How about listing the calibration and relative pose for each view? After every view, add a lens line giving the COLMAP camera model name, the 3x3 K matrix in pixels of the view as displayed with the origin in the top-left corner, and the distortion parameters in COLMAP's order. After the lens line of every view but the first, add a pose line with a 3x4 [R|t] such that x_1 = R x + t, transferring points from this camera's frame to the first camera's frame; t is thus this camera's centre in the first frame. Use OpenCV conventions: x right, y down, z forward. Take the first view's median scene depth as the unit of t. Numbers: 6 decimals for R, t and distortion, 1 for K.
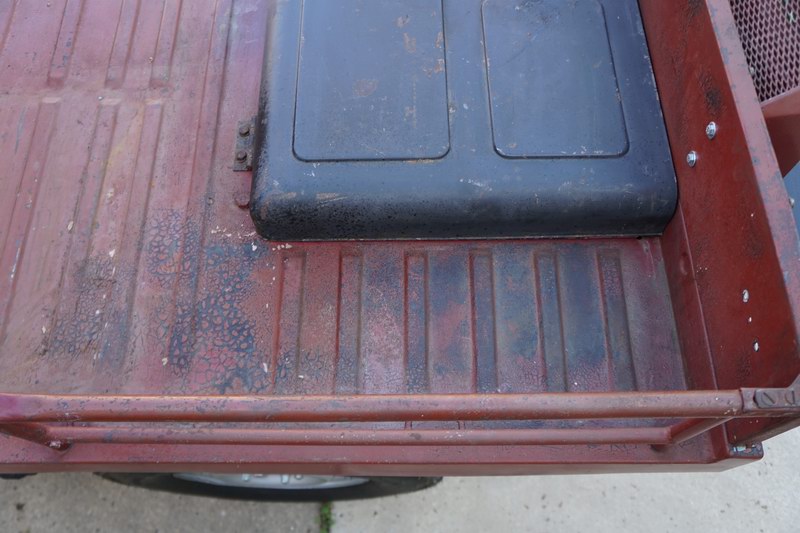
lens RADIAL K [[713.1, 0, 400.0], [0, 713.1, 266.5], [0, 0, 1]] dist [-0.135486, 0.163616]
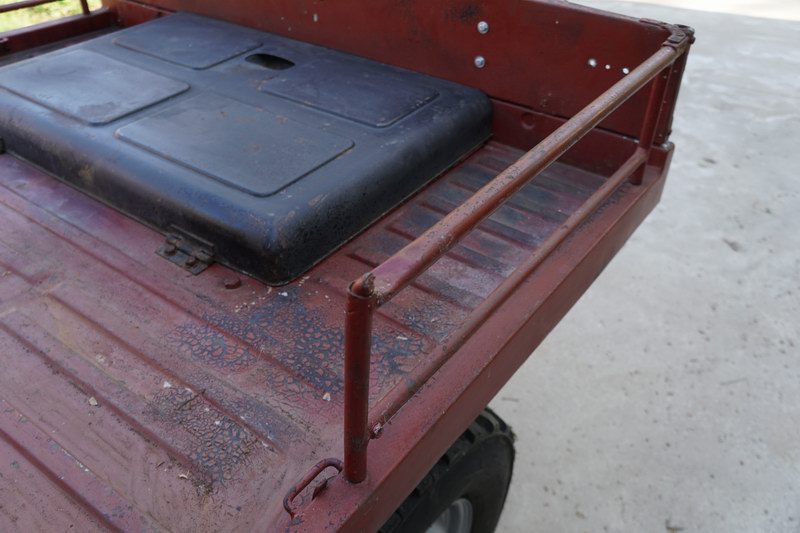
lens RADIAL K [[713.1, 0, 400.0], [0, 713.1, 266.5], [0, 0, 1]] dist [-0.135486, 0.163616]
pose [[0.589483, -0.464706, 0.660726, -0.742457], [0.724184, 0.666397, -0.177405, 0.234691], [-0.357864, 0.583064, 0.729362, 0.236328]]
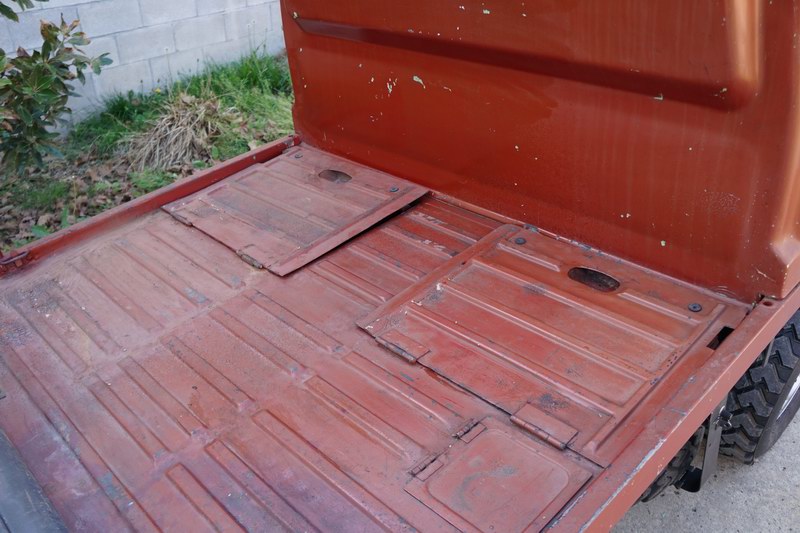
lens RADIAL K [[713.1, 0, 400.0], [0, 713.1, 266.5], [0, 0, 1]] dist [-0.135486, 0.163616]
pose [[-0.723054, 0.421781, -0.547077, -0.175915], [-0.580795, 0.057581, 0.812011, -1.820803], [0.373992, 0.904868, 0.203334, 0.898579]]
